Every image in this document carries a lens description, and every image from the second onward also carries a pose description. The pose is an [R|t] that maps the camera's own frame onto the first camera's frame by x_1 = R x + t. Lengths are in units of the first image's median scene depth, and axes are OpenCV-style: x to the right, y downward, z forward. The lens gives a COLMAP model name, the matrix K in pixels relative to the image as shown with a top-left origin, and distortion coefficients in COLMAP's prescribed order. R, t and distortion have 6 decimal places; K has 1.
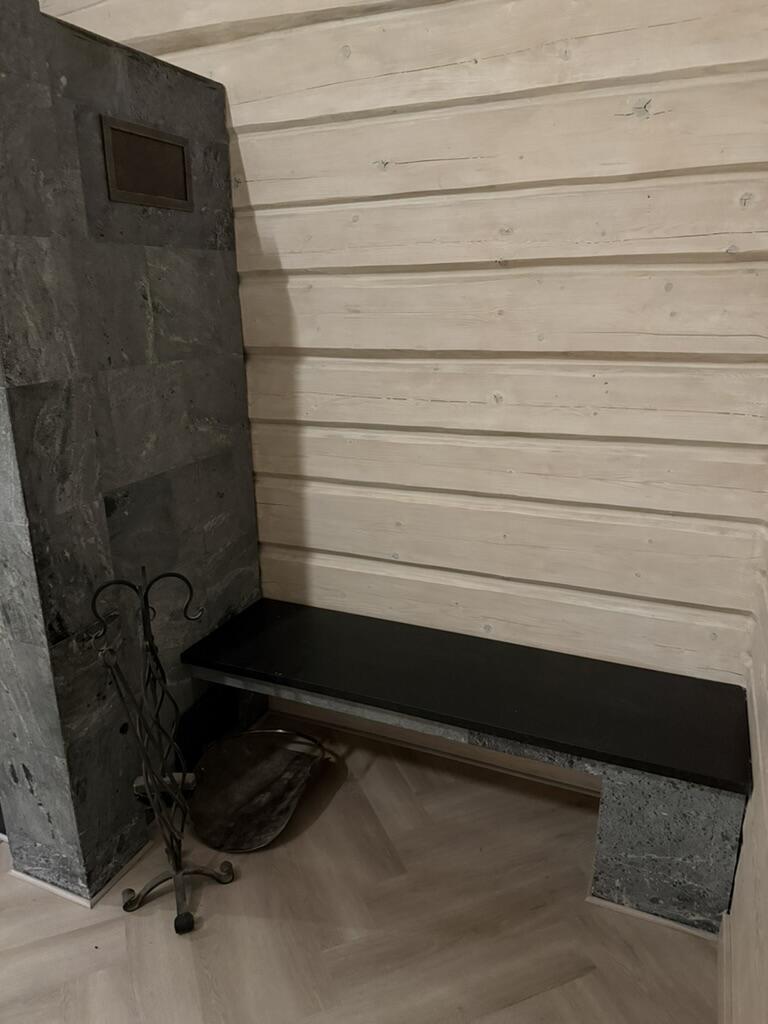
lens RADIAL K [[710.9, 0, 373.5], [0, 710.9, 507.1], [0, 0, 1]] dist [0.016672, -0.014761]
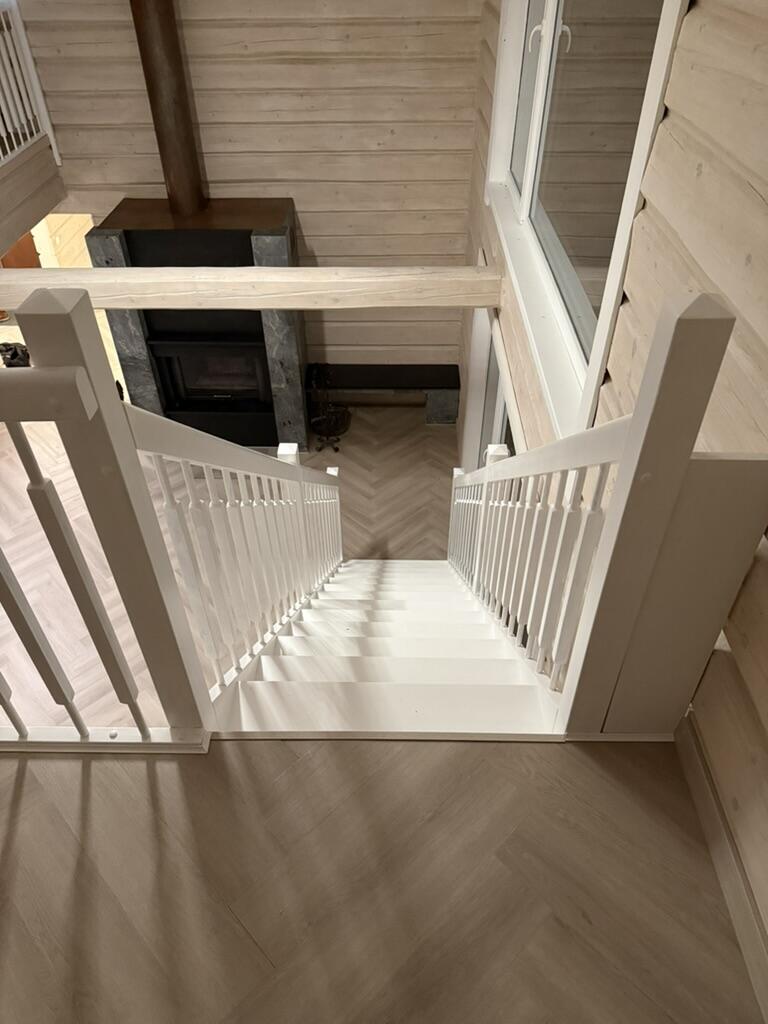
lens RADIAL K [[710.9, 0, 381.1], [0, 710.9, 520.1], [0, 0, 1]] dist [0.016672, -0.014761]
pose [[0.922795, -0.247214, 0.295525, -1.133052], [0.107107, 0.901379, 0.419577, -0.608462], [-0.370105, -0.355530, 0.858266, -2.295554]]
